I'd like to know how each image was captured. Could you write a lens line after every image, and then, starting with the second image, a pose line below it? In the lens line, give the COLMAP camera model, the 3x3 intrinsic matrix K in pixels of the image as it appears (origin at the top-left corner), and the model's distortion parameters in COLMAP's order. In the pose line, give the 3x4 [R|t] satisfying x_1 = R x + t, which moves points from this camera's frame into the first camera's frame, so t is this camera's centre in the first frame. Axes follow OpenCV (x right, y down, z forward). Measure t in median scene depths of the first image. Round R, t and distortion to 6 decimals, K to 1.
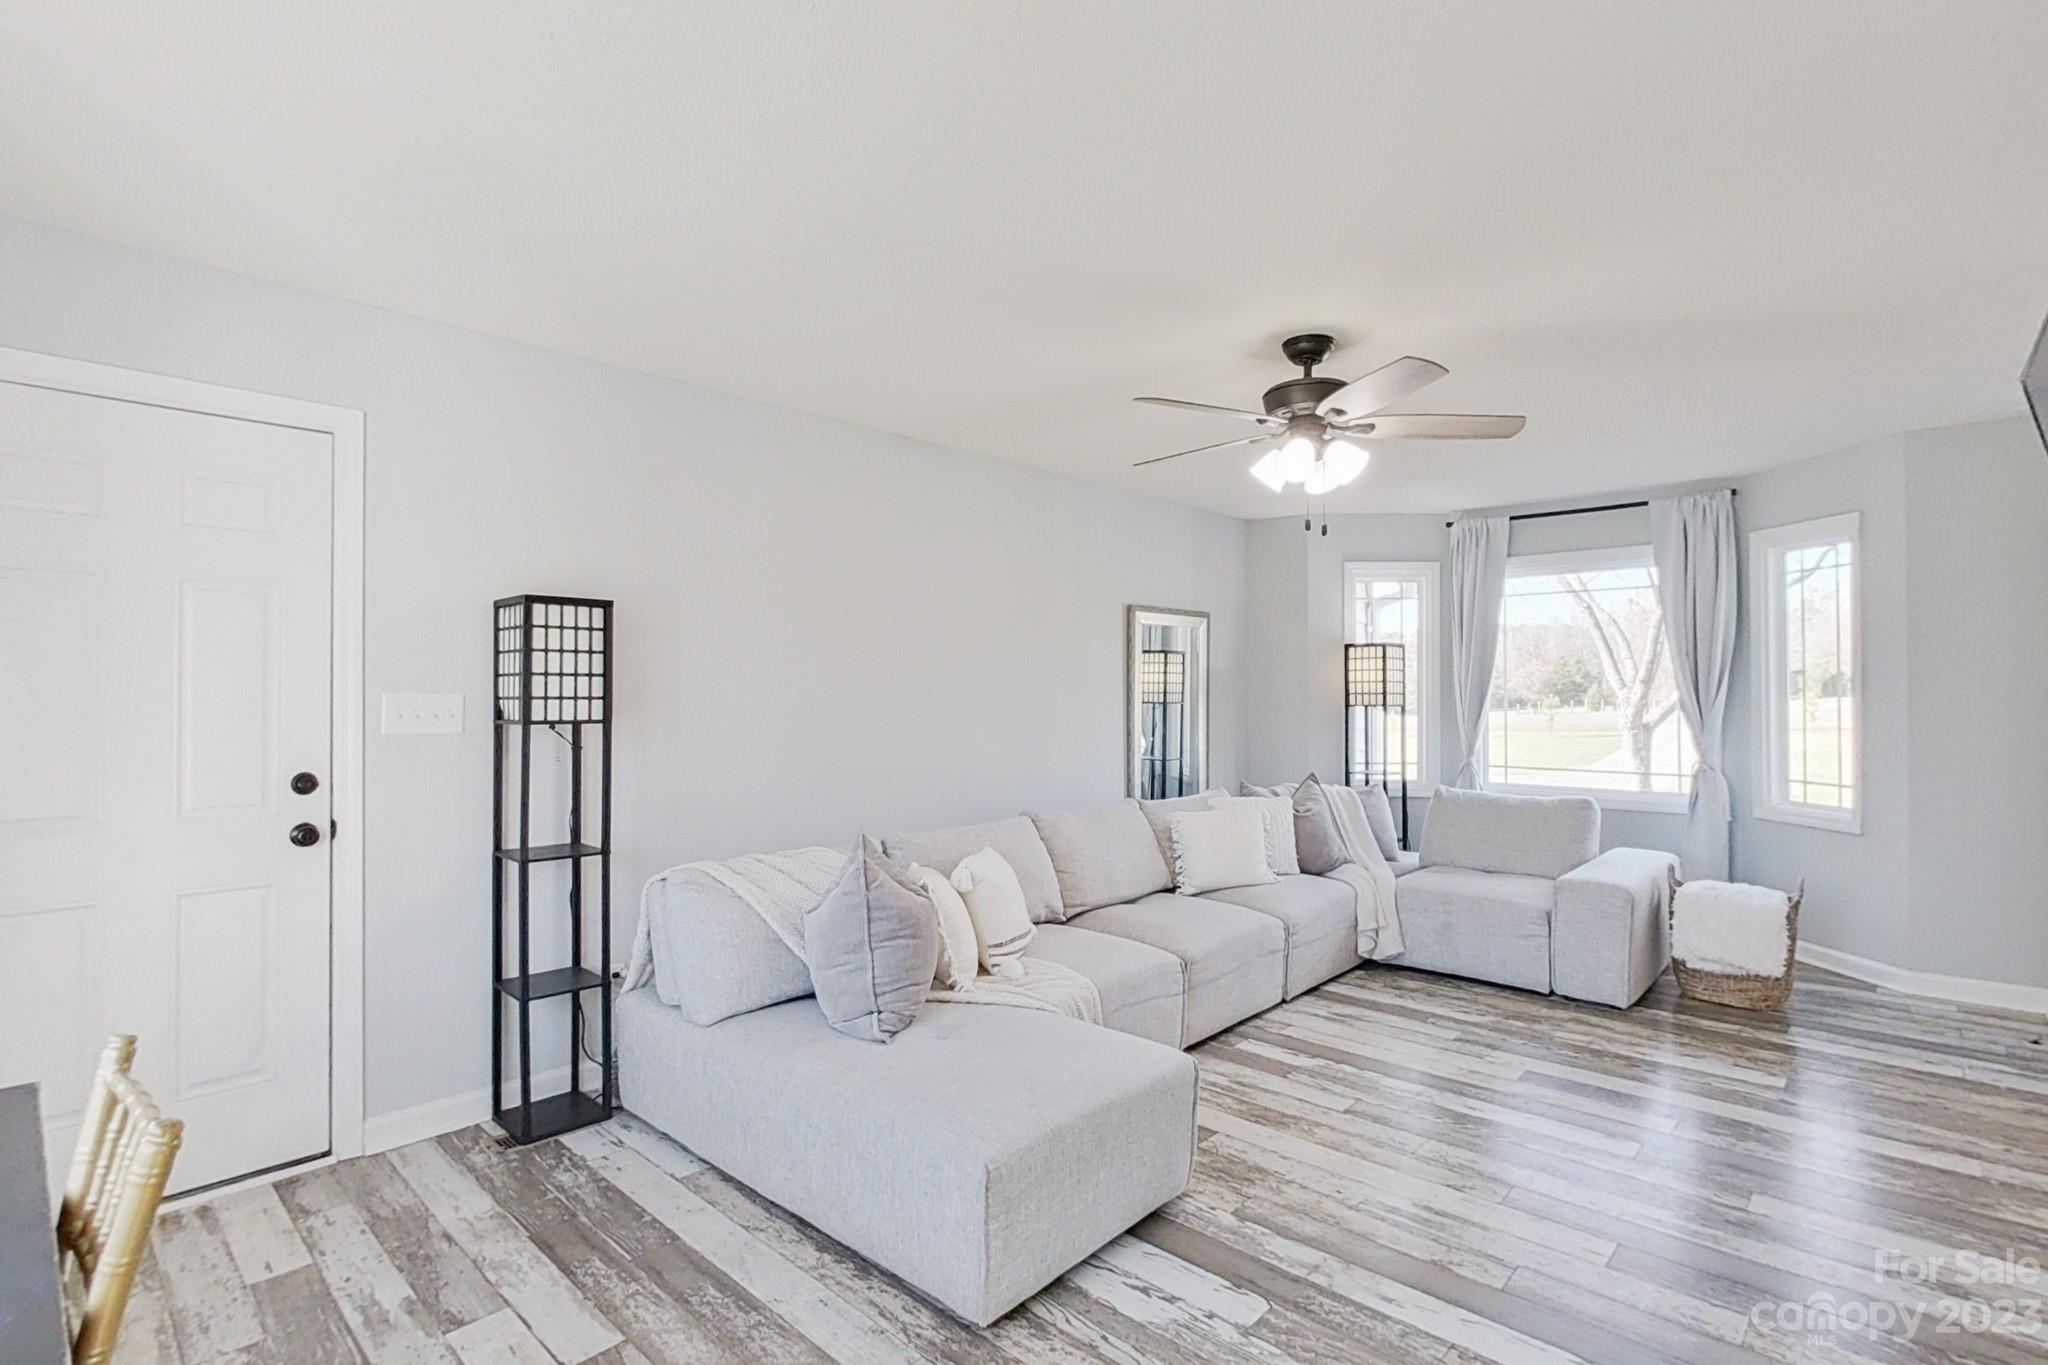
lens RADIAL K [[973.2, 0, 1024.0], [0, 973.2, 682.5], [0, 0, 1]] dist [-0.020705, -0.000297]
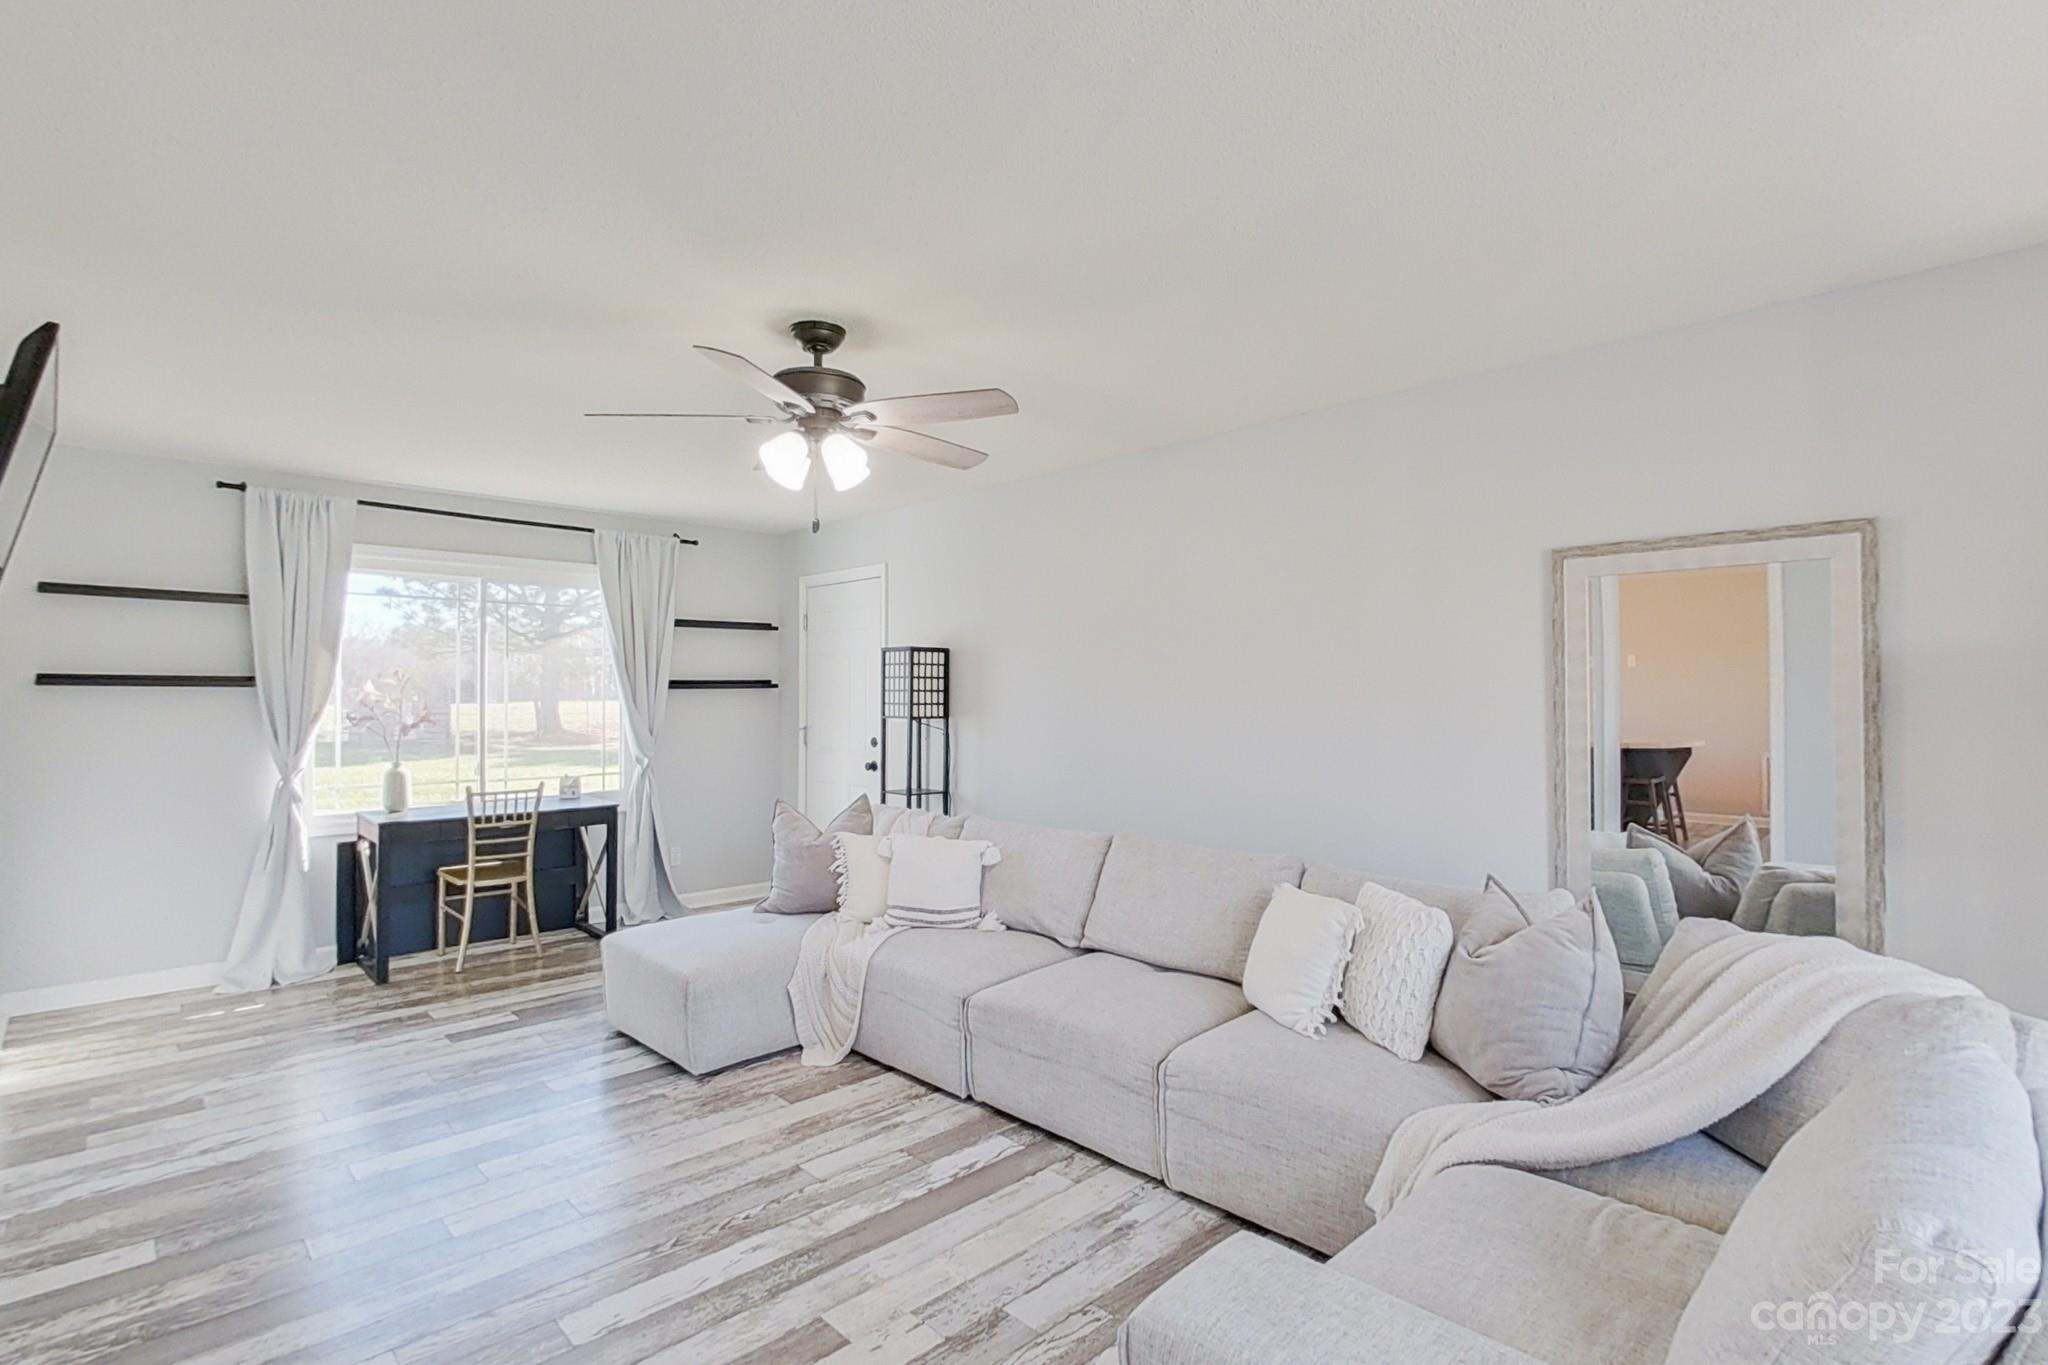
lens RADIAL K [[973.2, 0, 1024.0], [0, 973.2, 682.5], [0, 0, 1]] dist [-0.020705, -0.000297]
pose [[-0.049846, -0.010730, -0.998699, 1.164497], [0.017362, 0.999782, -0.011608, -0.001062], [0.998606, -0.017918, -0.049649, 1.190455]]
